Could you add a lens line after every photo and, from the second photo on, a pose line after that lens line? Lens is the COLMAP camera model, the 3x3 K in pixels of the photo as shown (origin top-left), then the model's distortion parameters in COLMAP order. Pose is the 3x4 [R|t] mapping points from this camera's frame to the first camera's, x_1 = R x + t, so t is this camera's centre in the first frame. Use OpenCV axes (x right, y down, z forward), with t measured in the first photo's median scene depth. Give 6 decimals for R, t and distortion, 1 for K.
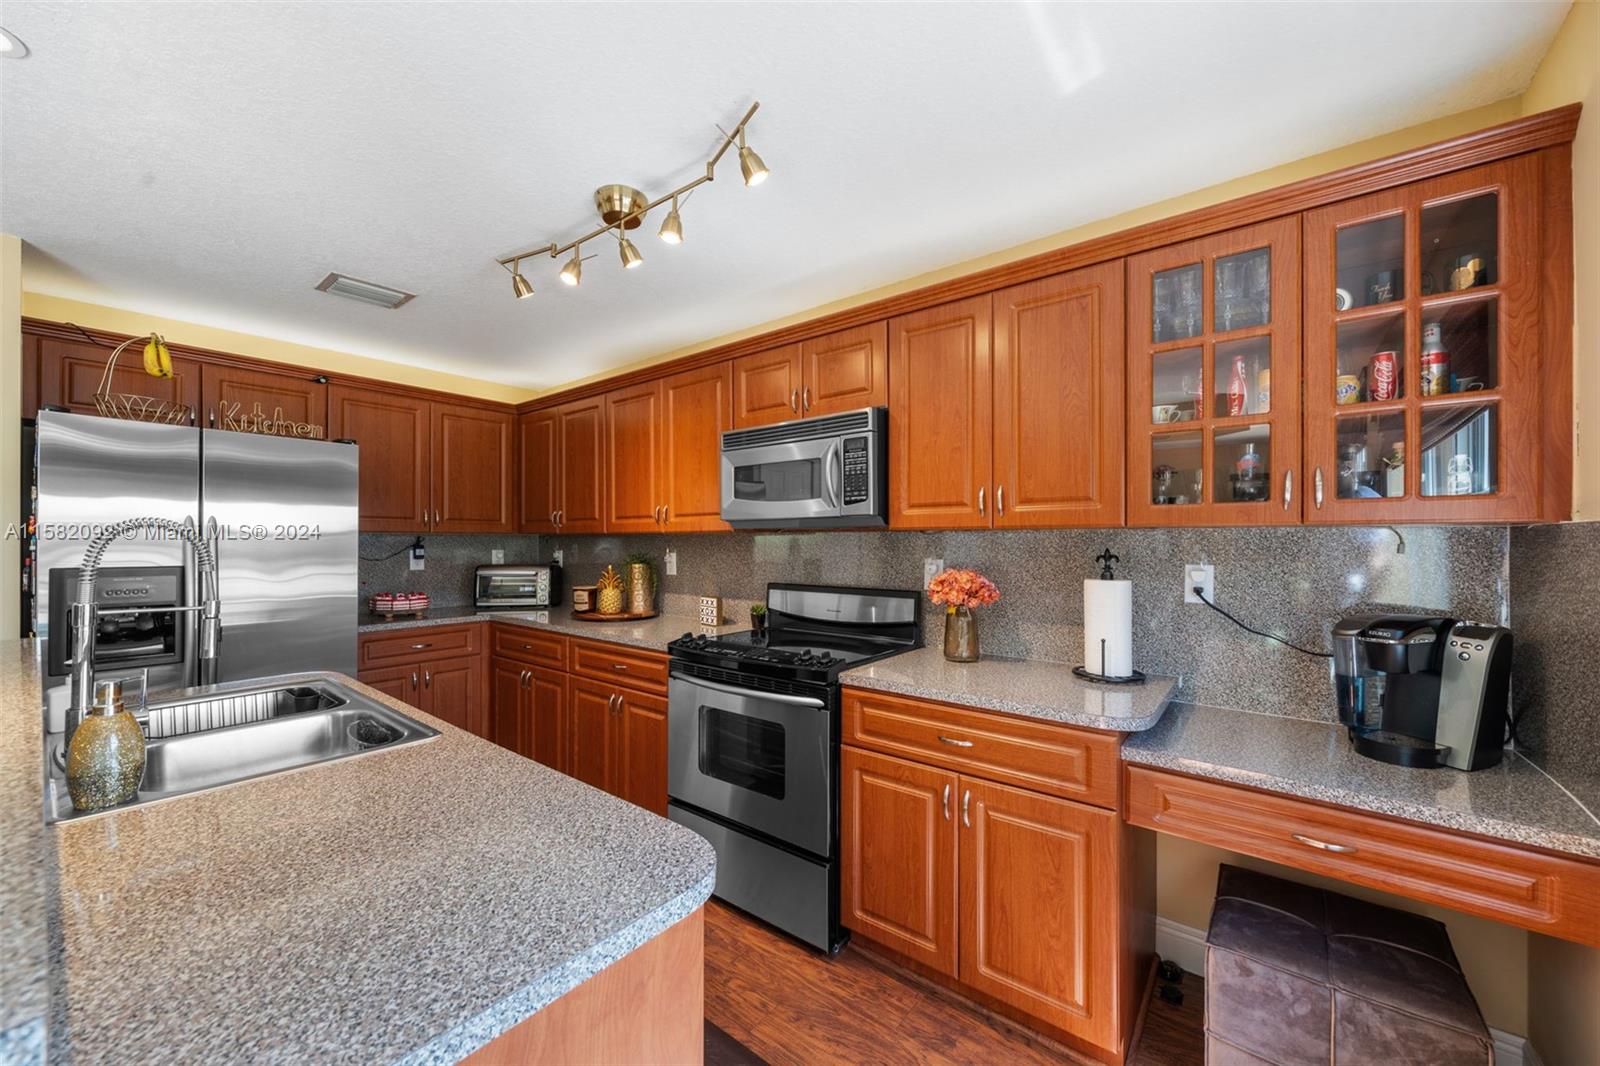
lens RADIAL K [[598.0, 0, 791.7], [0, 598.0, 538.4], [0, 0, 1]] dist [-0.008424, -0.000138]
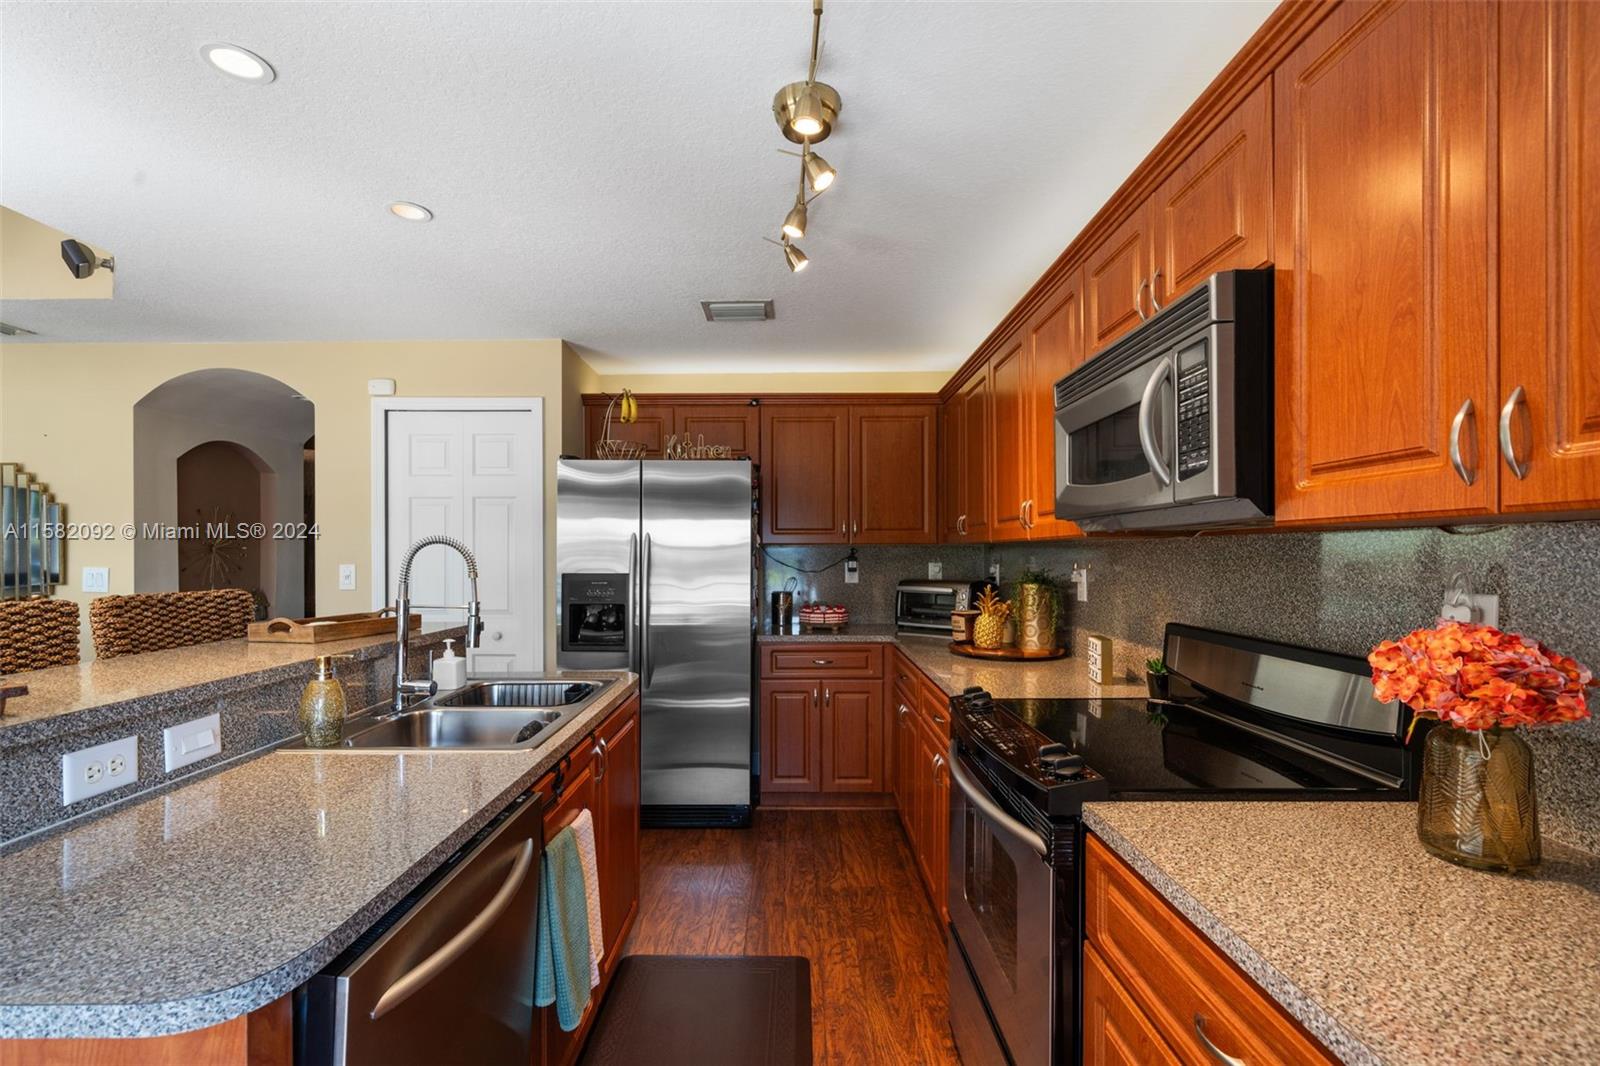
lens RADIAL K [[707.9, 0, 797.2], [0, 707.9, 554.9], [0, 0, 1]] dist [-0.000706, -0.000768]
pose [[0.624954, 0.000513, -0.780661, 0.308320], [0.004850, 0.999978, 0.004540, 0.002765], [0.780646, -0.006624, 0.624938, 0.317968]]
